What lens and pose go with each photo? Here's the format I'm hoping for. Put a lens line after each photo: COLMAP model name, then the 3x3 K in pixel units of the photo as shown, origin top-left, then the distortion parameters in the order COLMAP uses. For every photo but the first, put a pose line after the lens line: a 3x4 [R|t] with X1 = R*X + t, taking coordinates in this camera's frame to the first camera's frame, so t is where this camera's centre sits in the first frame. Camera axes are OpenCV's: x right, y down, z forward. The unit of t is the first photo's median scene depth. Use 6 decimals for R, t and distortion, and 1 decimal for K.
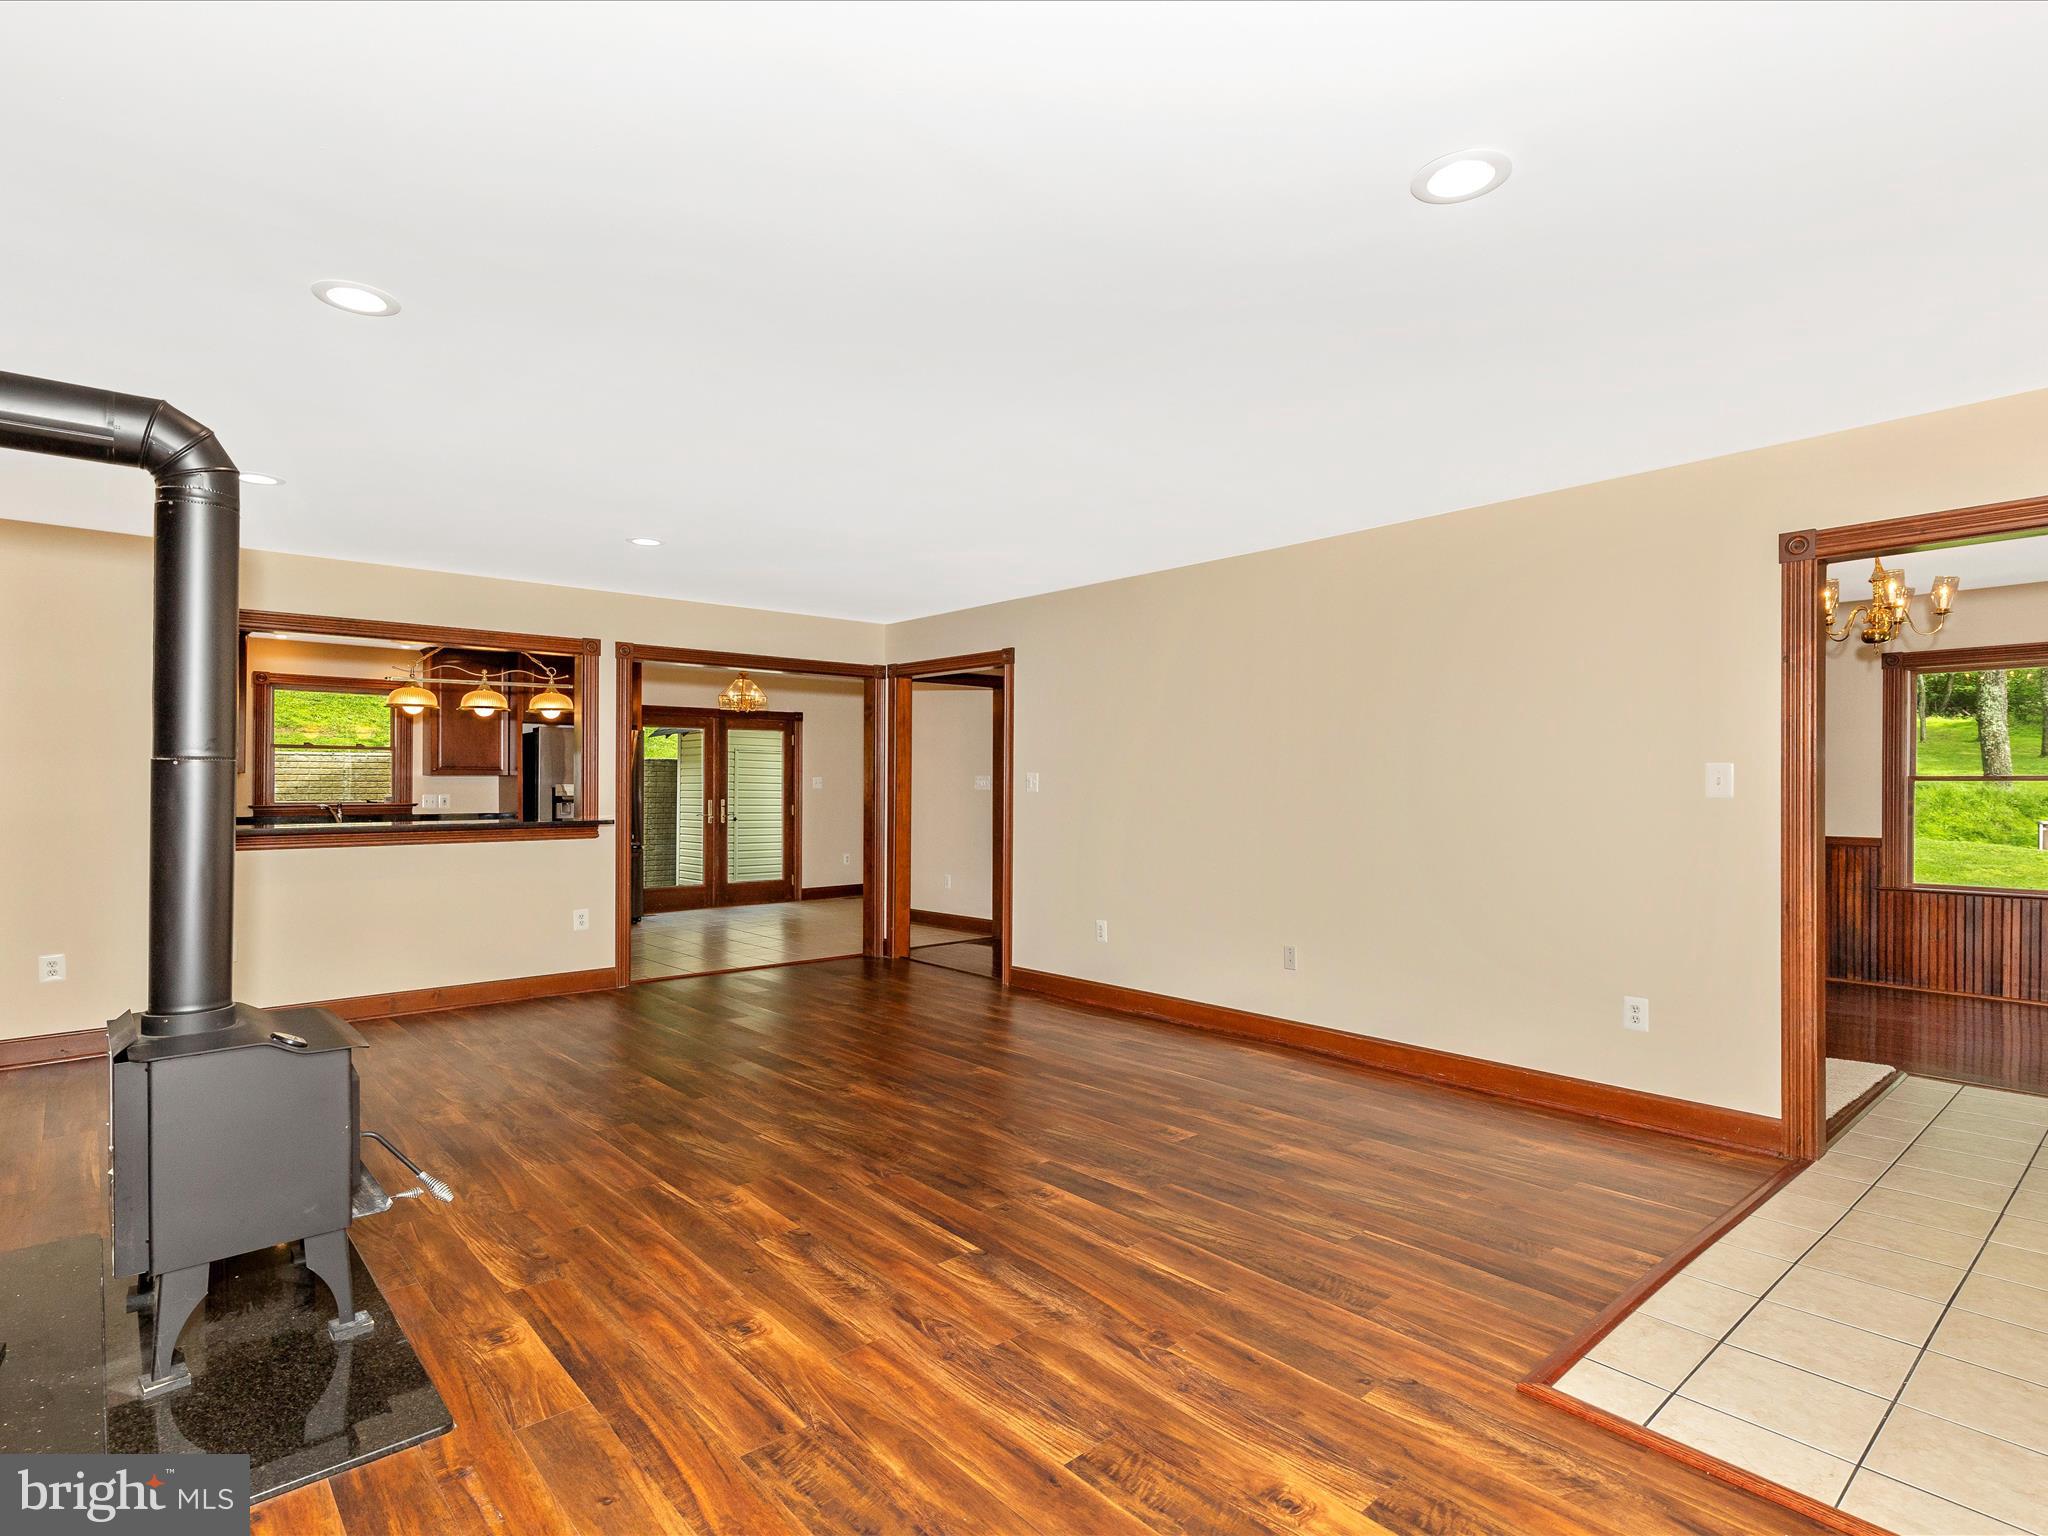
lens RADIAL K [[1046.2, 0, 1030.9], [0, 1046.2, 762.8], [0, 0, 1]] dist [0.014970, -0.004638]
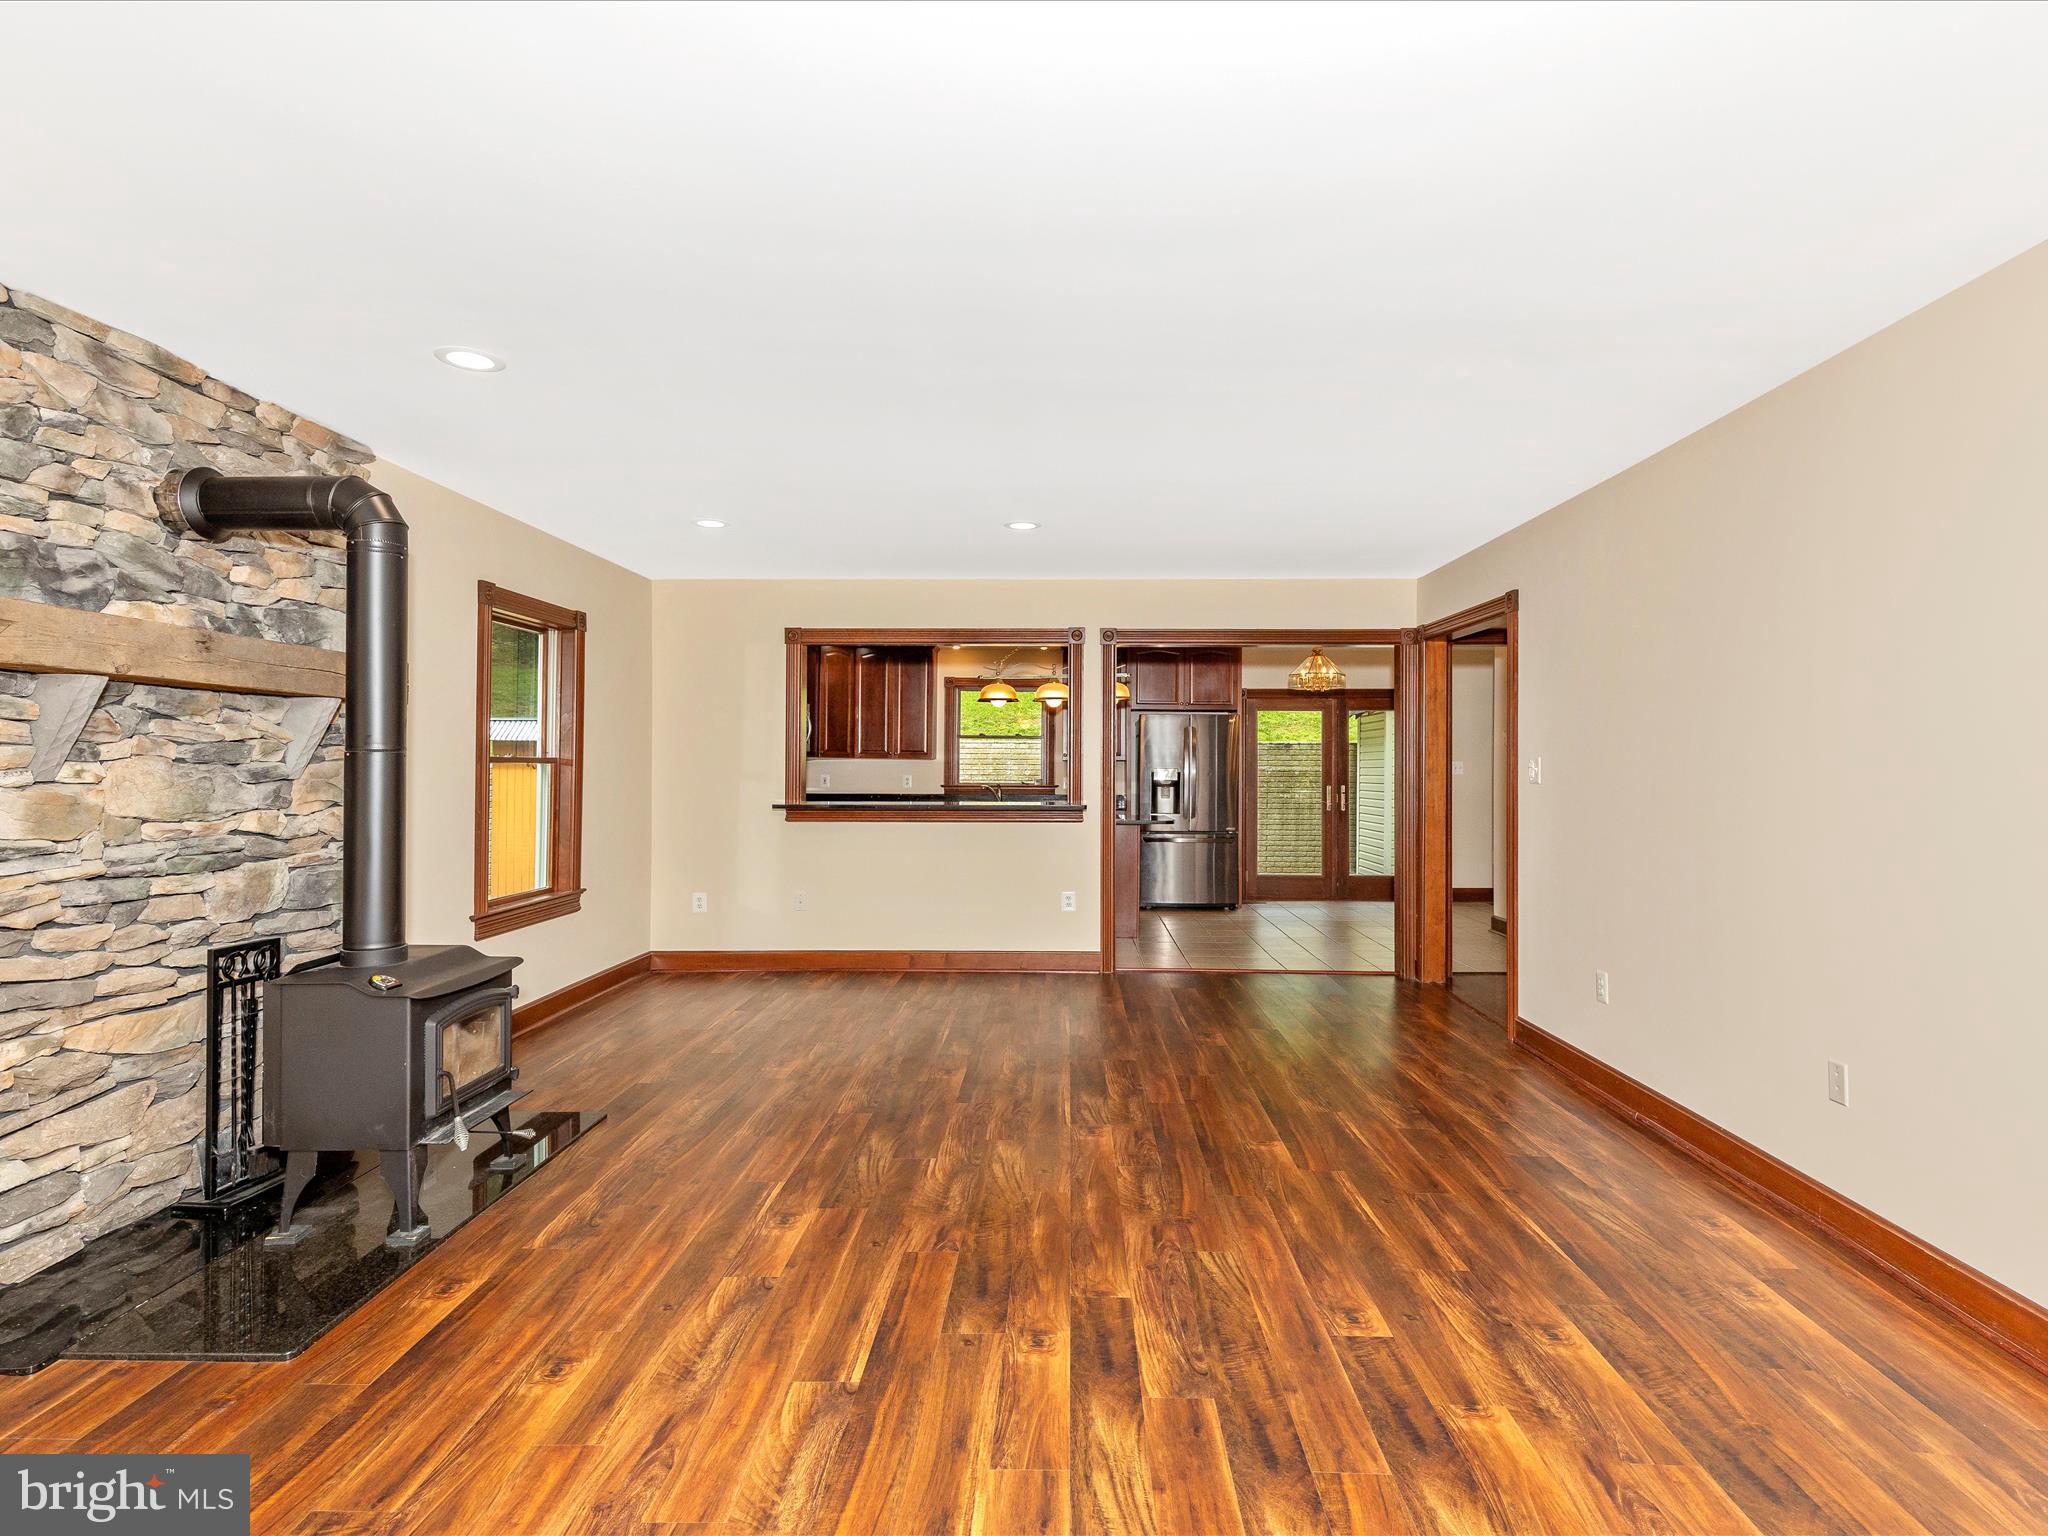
lens RADIAL K [[1046.2, 0, 1043.0], [0, 1046.2, 744.7], [0, 0, 1]] dist [0.014970, -0.004638]
pose [[0.739759, -0.010309, -0.672793, 0.510208], [0.009184, 0.999944, -0.005224, 0.001919], [0.672809, -0.002314, 0.739813, 0.466438]]
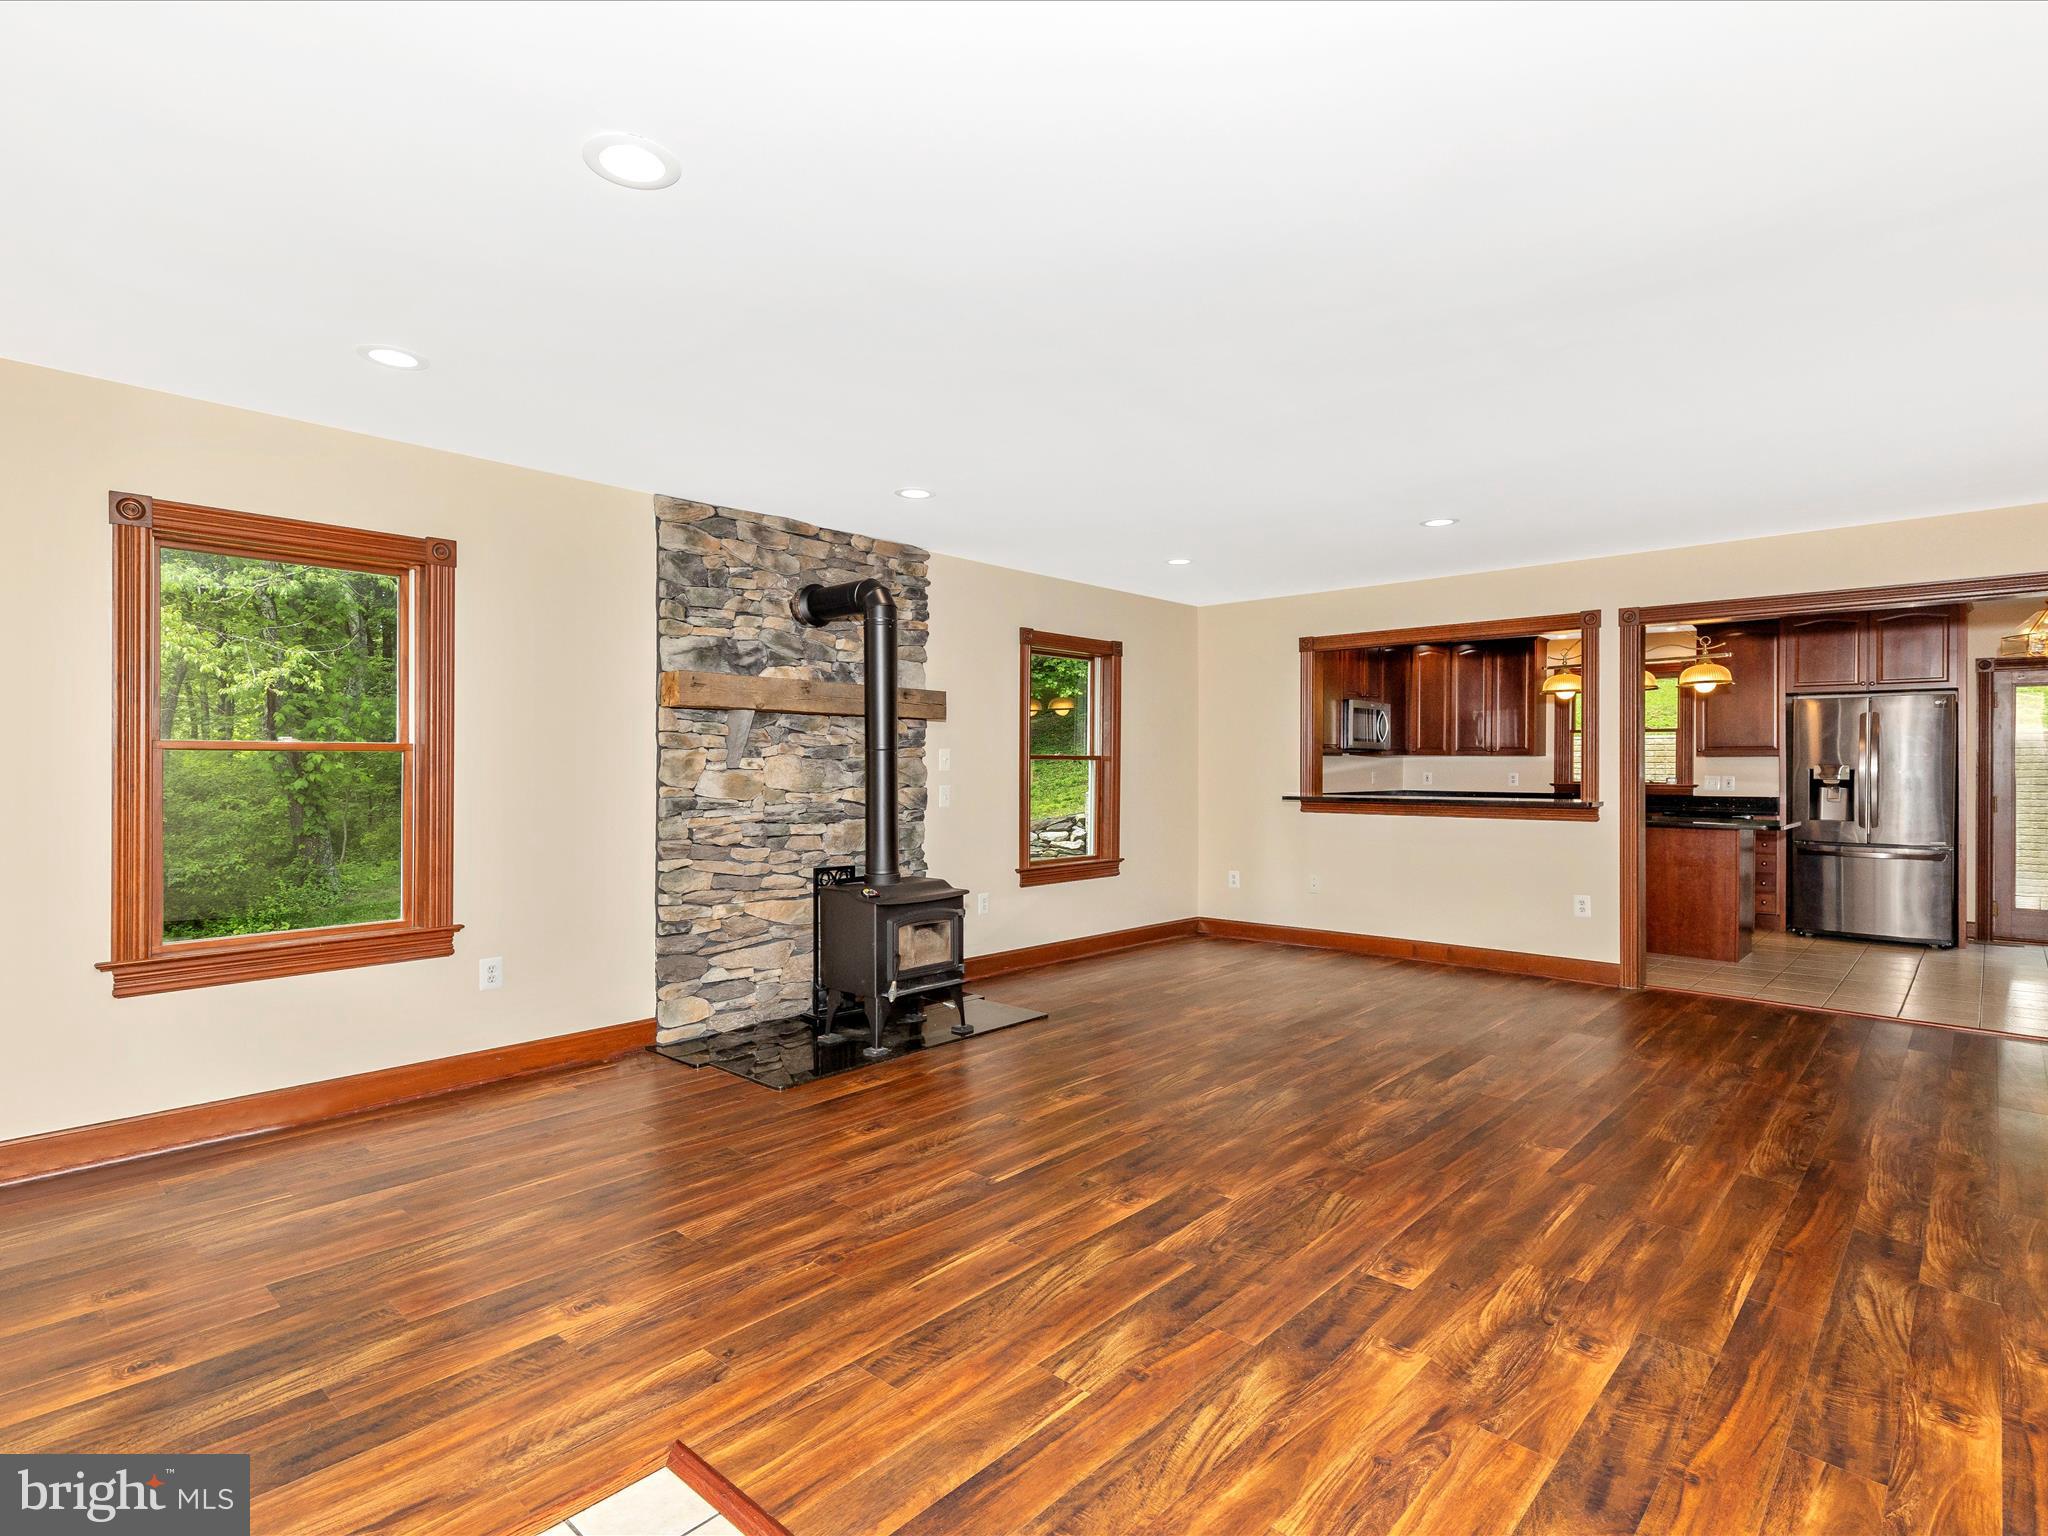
lens RADIAL K [[1046.2, 0, 1050.2], [0, 1046.2, 750.6], [0, 0, 1]] dist [0.014970, -0.004638]
pose [[0.116025, -0.014994, -0.993133, 0.945647], [0.019372, 0.999730, -0.012830, 0.022363], [0.993057, -0.017750, 0.116284, 0.834230]]
